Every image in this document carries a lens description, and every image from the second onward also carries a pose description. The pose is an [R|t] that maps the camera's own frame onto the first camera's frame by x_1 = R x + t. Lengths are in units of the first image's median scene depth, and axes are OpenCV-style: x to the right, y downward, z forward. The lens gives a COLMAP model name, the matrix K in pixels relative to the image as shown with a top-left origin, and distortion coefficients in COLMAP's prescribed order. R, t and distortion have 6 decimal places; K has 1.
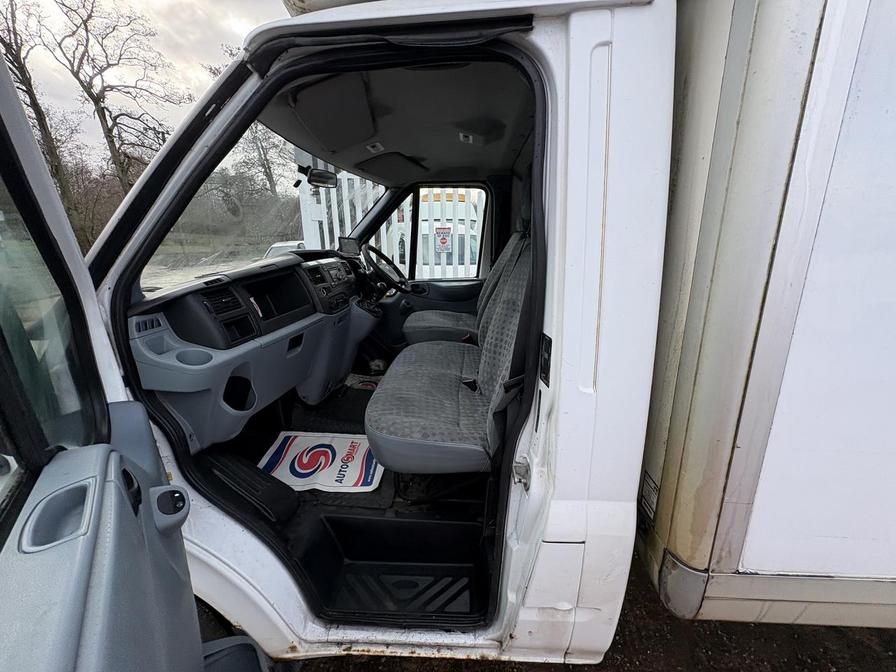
lens RADIAL K [[356.7, 0, 449.7], [0, 356.7, 334.6], [0, 0, 1]] dist [-0.000786, 0.000712]
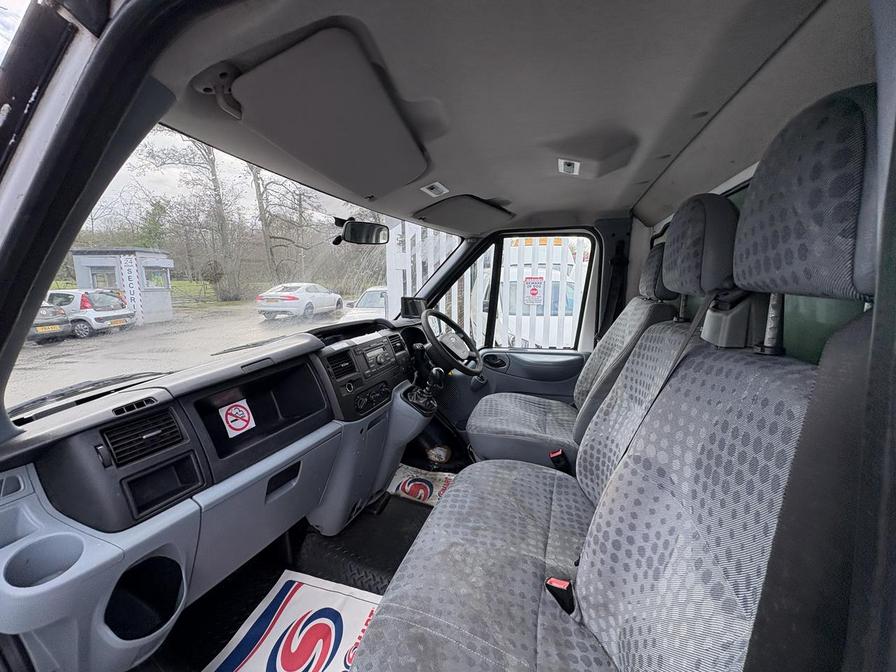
lens RADIAL K [[356.7, 0, 445.0], [0, 356.7, 334.2], [0, 0, 1]] dist [-0.000786, 0.000712]
pose [[0.964908, 0.043335, -0.258989, 0.008000], [-0.071718, 0.992281, -0.101166, -0.136246], [0.252606, 0.116190, 0.960568, 0.289167]]
